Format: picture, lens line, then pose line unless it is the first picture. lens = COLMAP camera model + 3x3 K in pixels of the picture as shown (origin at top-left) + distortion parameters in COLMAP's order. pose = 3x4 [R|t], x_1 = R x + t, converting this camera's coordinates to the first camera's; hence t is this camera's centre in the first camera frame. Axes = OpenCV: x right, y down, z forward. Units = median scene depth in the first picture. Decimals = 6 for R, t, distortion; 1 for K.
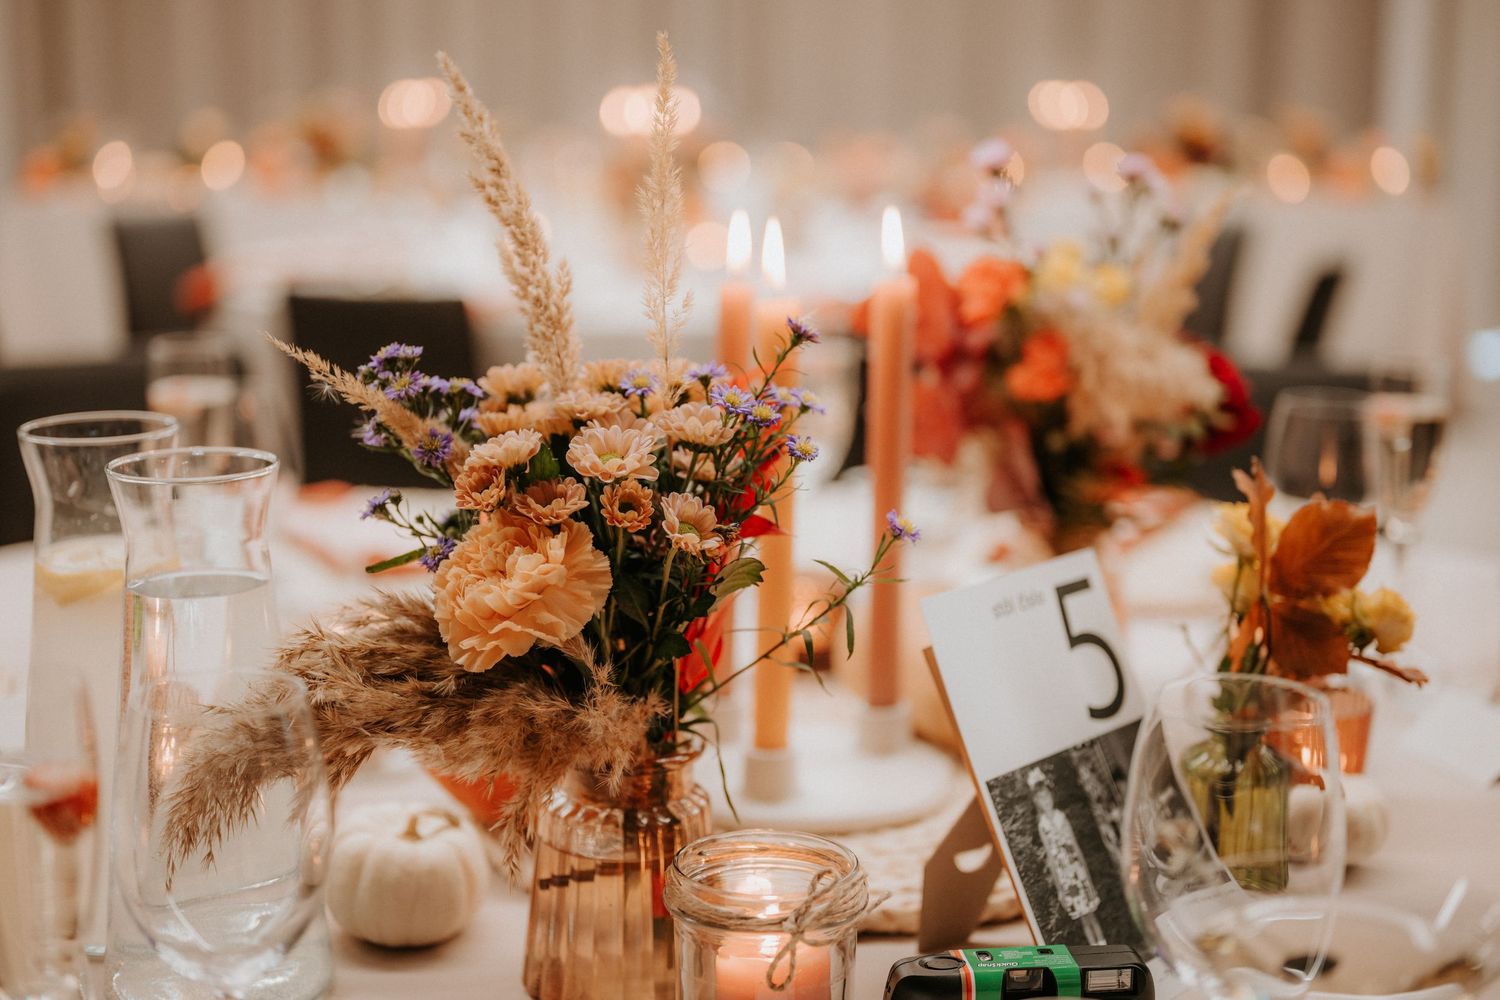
lens RADIAL K [[2165.2, 0, 745.0], [0, 2165.2, 536.9], [0, 0, 1]] dist [-0.081006, 0.063398]
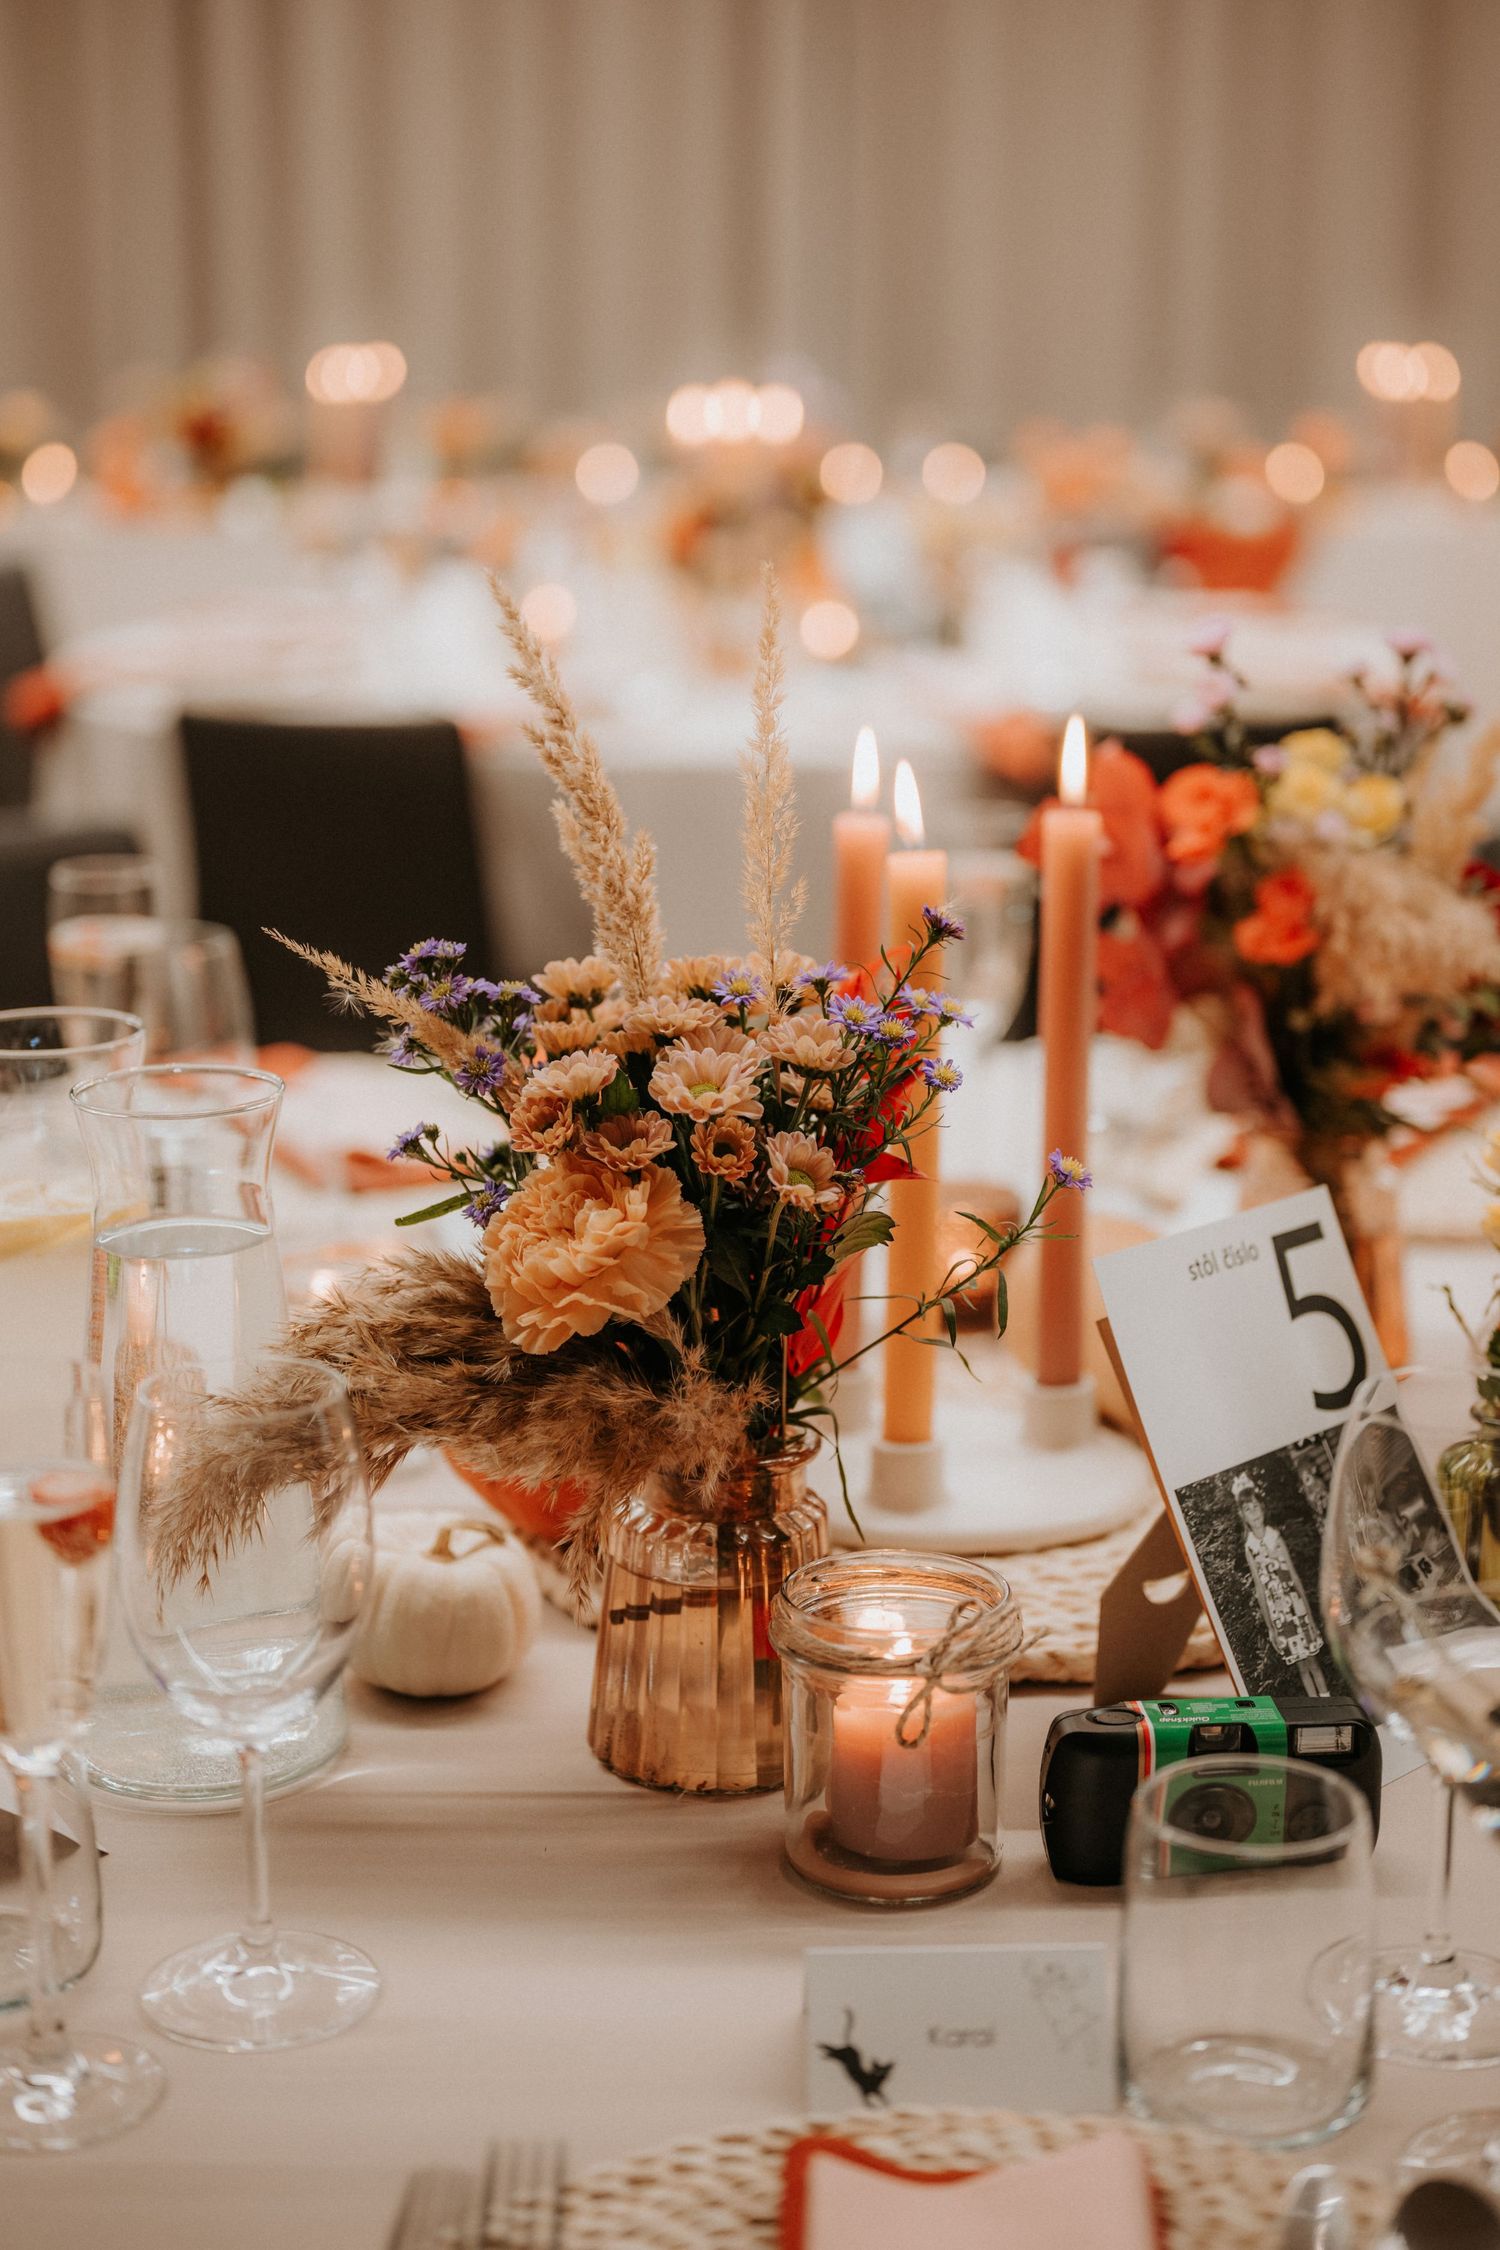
lens RADIAL K [[3247.8, 0, 750.0], [0, 3247.8, 1125.0], [0, 0, 1]] dist [-0.081006, 0.063398]
pose [[0.999172, -0.000241, -0.040674, 0.004222], [0.000512, 0.999978, 0.006654, -0.029421], [0.040671, -0.006669, 0.999150, -0.197216]]
